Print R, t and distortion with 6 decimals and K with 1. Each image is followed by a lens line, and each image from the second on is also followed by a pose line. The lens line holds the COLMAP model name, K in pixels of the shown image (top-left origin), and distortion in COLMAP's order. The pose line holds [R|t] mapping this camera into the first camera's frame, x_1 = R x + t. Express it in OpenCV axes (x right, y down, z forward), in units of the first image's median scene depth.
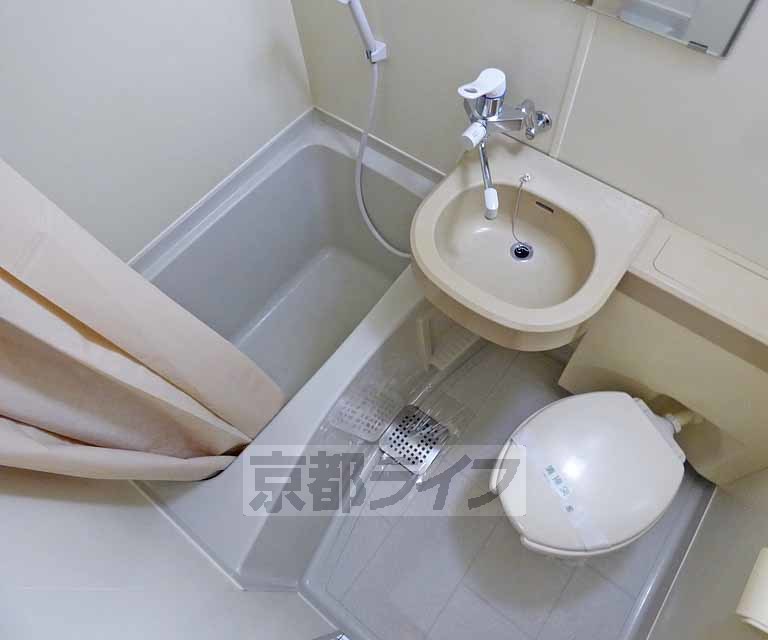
lens RADIAL K [[542.7, 0, 382.8], [0, 542.7, 310.7], [0, 0, 1]] dist [-0.018359, -0.004832]
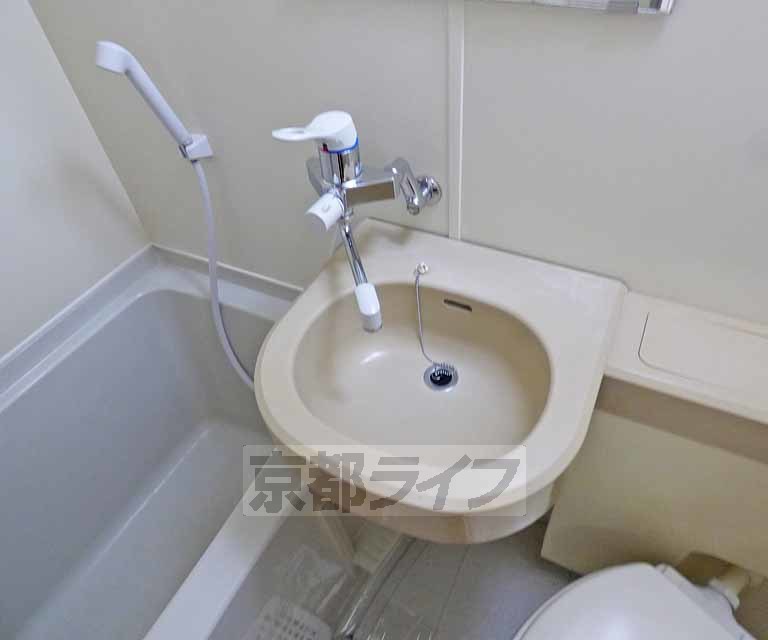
lens RADIAL K [[542.7, 0, 382.8], [0, 542.7, 310.7], [0, 0, 1]] dist [-0.018359, -0.004832]
pose [[0.979519, -0.155992, 0.127312, 0.119526], [0.185654, 0.944453, -0.271183, -0.020089], [-0.077938, 0.289265, 0.954071, 0.364013]]
